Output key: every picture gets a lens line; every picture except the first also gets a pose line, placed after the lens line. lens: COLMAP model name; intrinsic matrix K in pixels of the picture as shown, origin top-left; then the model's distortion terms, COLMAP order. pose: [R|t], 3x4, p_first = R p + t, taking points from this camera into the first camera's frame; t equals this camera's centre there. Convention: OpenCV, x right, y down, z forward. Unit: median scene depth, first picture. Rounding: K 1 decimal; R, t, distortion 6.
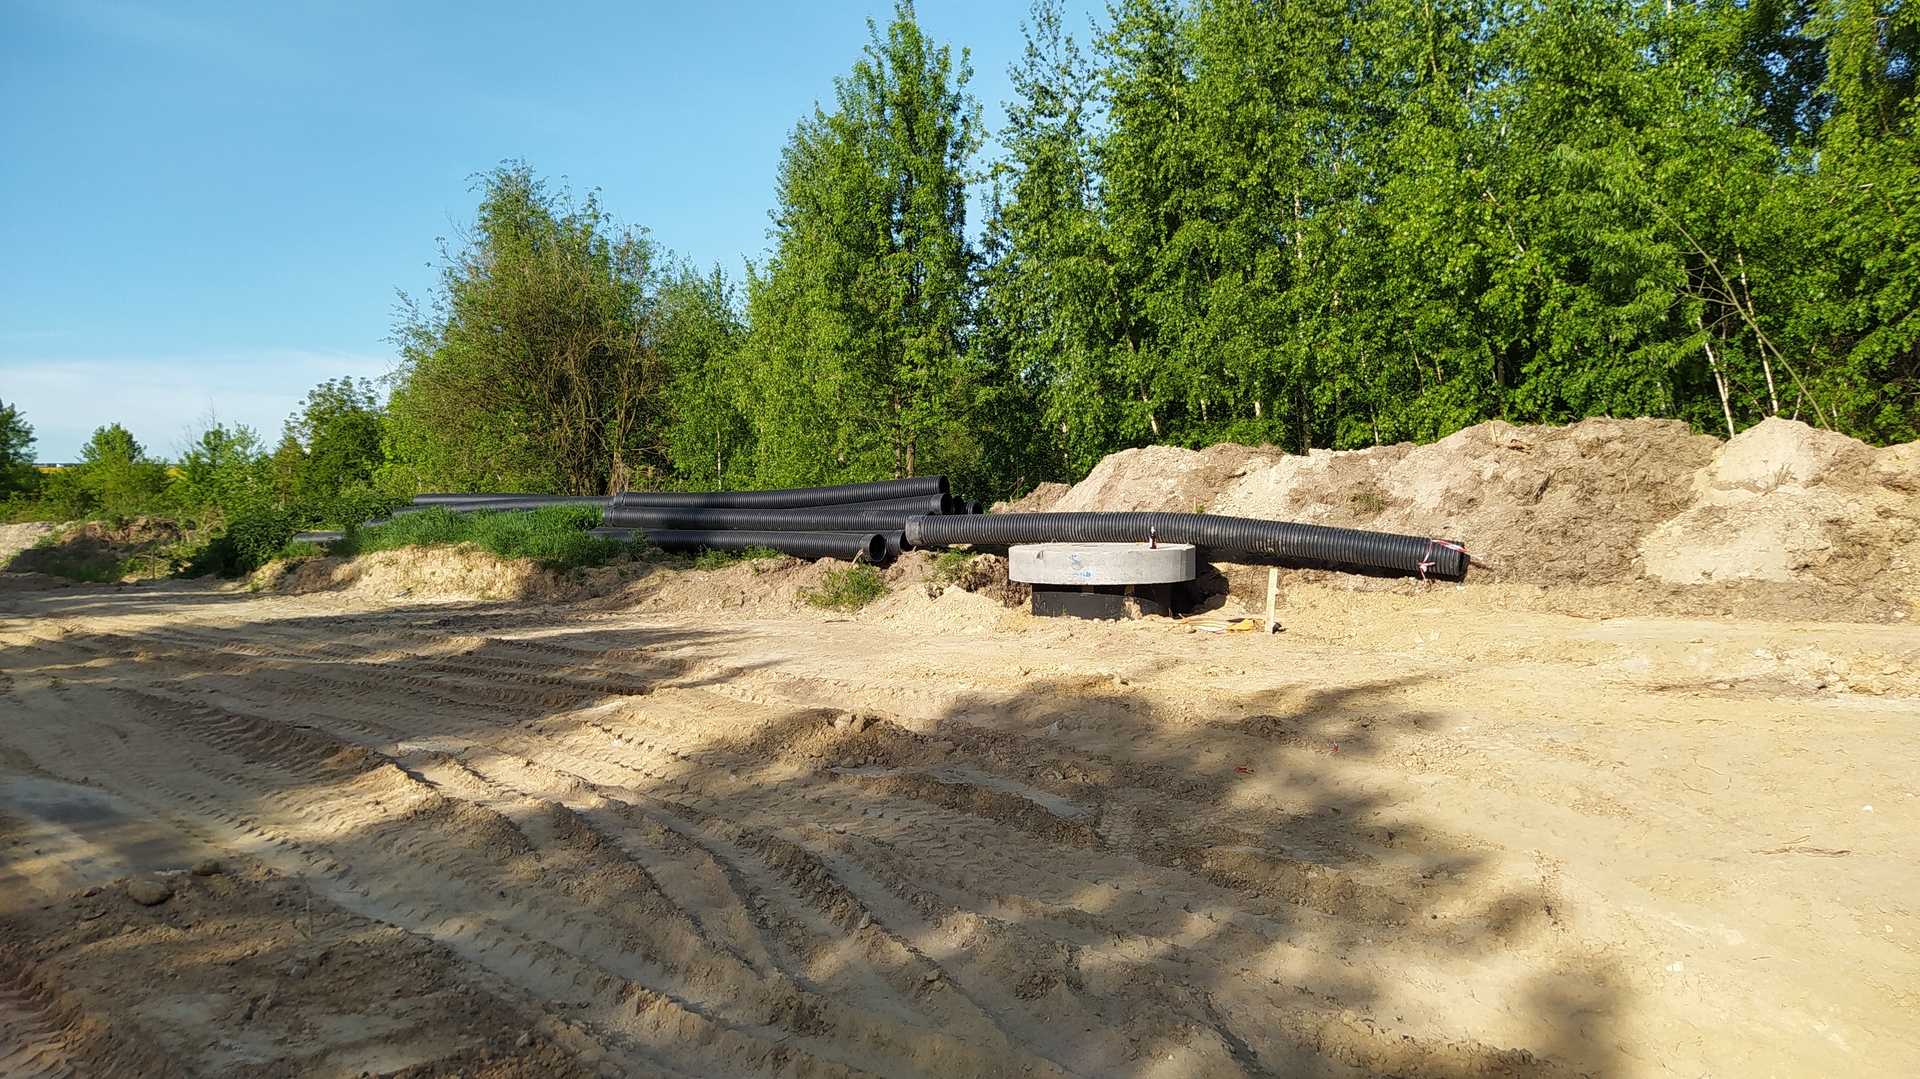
lens RADIAL K [[1395.4, 0, 961.2], [0, 1395.4, 528.8], [0, 0, 1]] dist [0.117946, -0.177798]
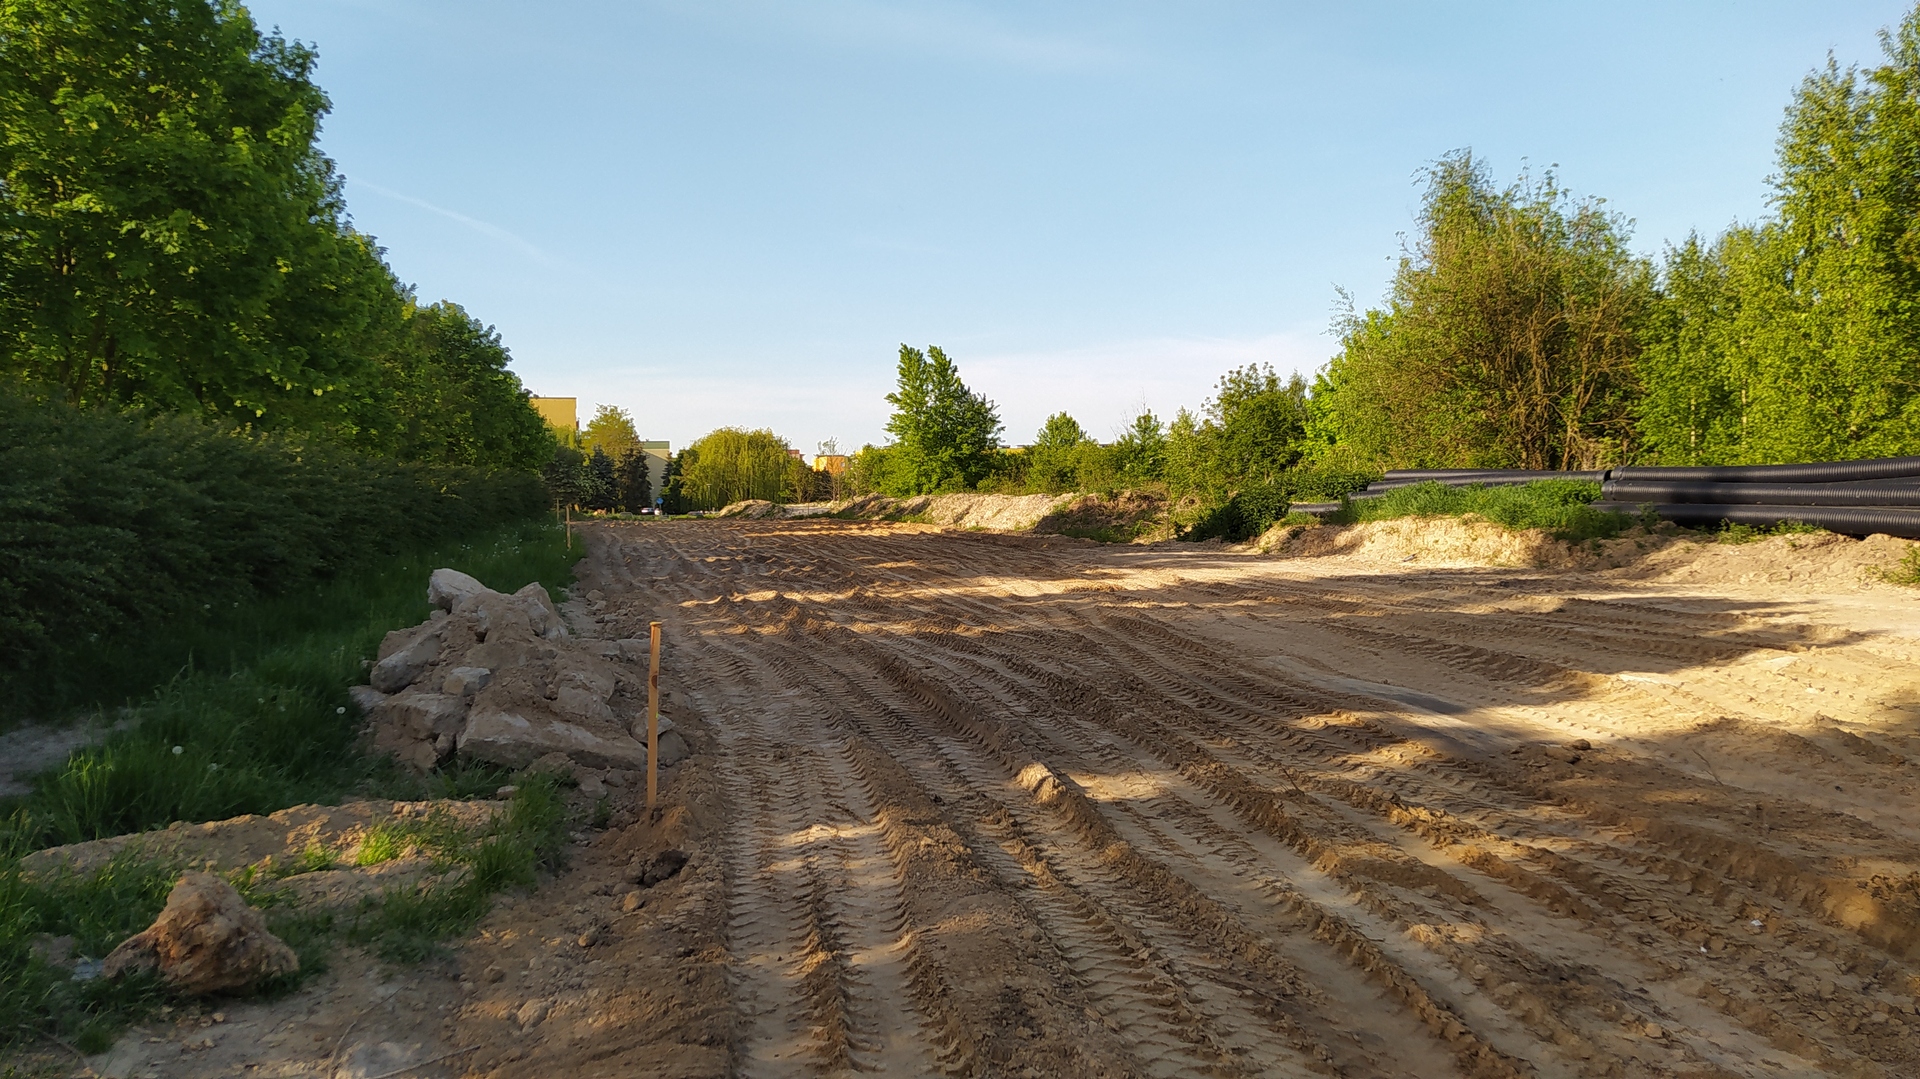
lens RADIAL K [[1395.4, 0, 961.2], [0, 1395.4, 528.8], [0, 0, 1]] dist [0.117946, -0.177798]
pose [[0.835284, 0.017499, -0.549540, -0.072666], [-0.006908, 0.999749, 0.021335, 0.000450], [0.549775, -0.014025, 0.835195, -0.132967]]
